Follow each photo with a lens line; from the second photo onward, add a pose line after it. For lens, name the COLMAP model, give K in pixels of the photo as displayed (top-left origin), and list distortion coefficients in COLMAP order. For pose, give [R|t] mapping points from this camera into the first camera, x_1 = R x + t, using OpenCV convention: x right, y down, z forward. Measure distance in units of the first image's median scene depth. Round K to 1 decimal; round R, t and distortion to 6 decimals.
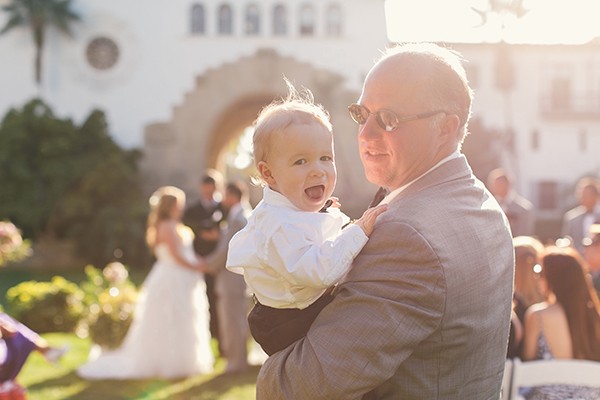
lens RADIAL K [[876.1, 0, 300.0], [0, 876.1, 200.0], [0, 0, 1]] dist [-0.010652, -0.005263]
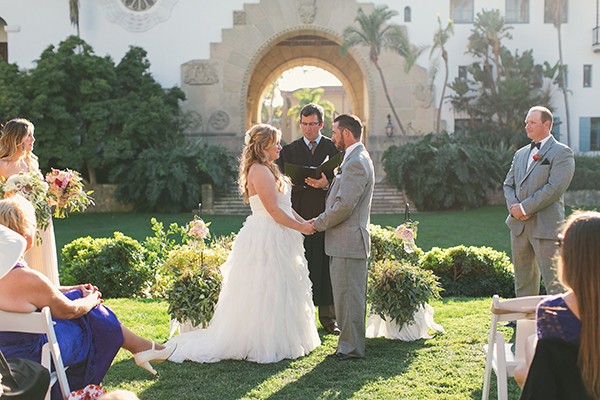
lens RADIAL K [[861.5, 0, 297.7], [0, 861.5, 197.2], [0, 0, 1]] dist [0.020612, 0.029879]
pose [[0.999268, -0.004560, -0.037970, -0.014455], [0.007031, 0.997847, 0.065212, 0.000326], [0.037590, -0.065431, 0.997149, 0.033530]]
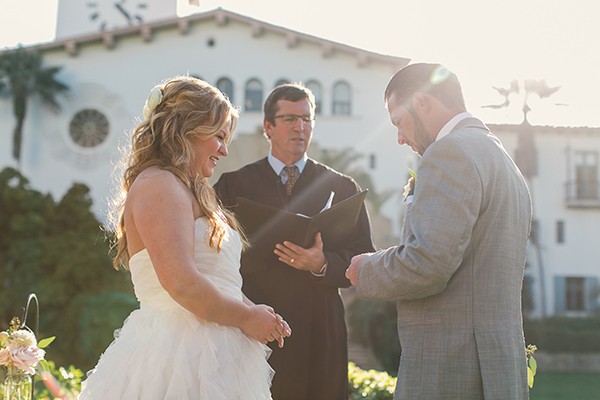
lens RADIAL K [[864.9, 0, 300.0], [0, 864.9, 200.0], [0, 0, 1]] dist [0.005369, 0.127353]
pose [[0.999650, 0.021739, 0.015067, -0.017786], [-0.019821, 0.992881, -0.117448, 0.010572], [-0.017513, 0.117108, 0.992965, 0.110114]]
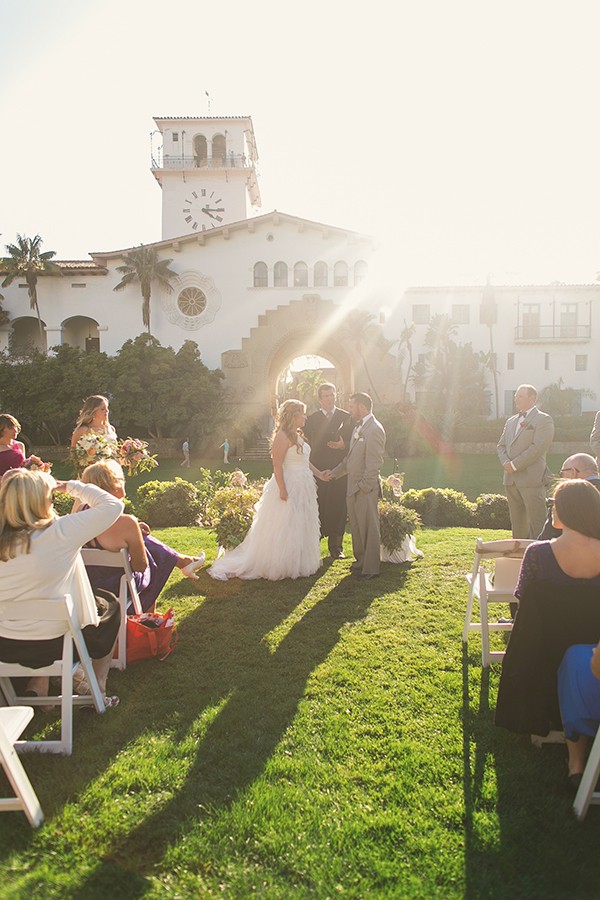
lens RADIAL K [[604.4, 0, 296.8], [0, 604.4, 450.0], [0, 0, 1]] dist [0.038850, -0.000093]
pose [[0.998834, -0.004021, -0.048104, -0.016985], [0.007430, 0.997456, 0.070894, -0.000705], [0.047697, -0.071169, 0.996323, 0.042669]]
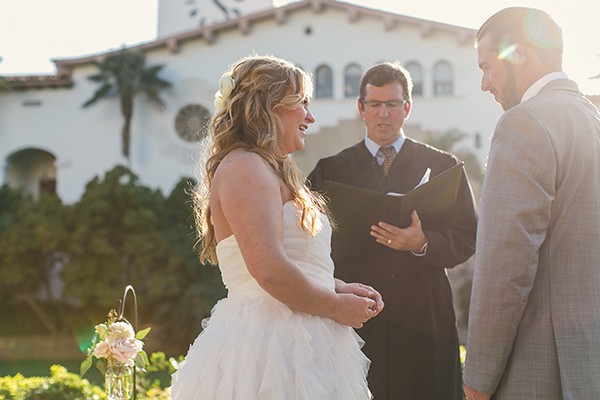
lens RADIAL K [[864.9, 0, 300.0], [0, 864.9, 200.0], [0, 0, 1]] dist [0.005369, 0.127353]
pose [[0.994035, -0.023655, -0.106464, -0.017000], [0.012820, 0.994770, -0.101329, 0.010665], [0.108304, 0.099359, 0.989140, 0.112392]]
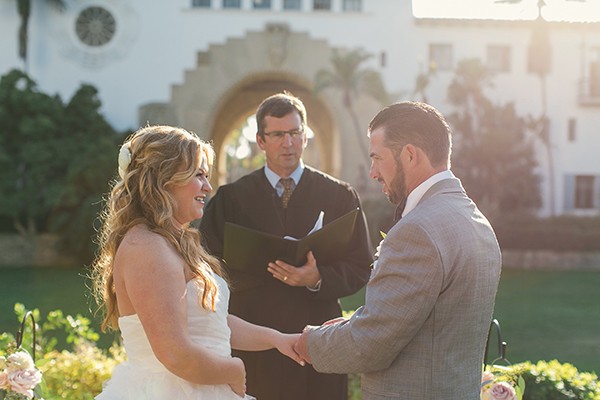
lens RADIAL K [[864.9, 0, 300.0], [0, 864.9, 200.0], [0, 0, 1]] dist [0.005369, 0.127353]
pose [[0.999842, 0.017128, 0.004799, -0.016621], [-0.017165, 0.999822, 0.007795, 0.001604], [-0.004665, -0.007876, 0.999958, 0.109946]]
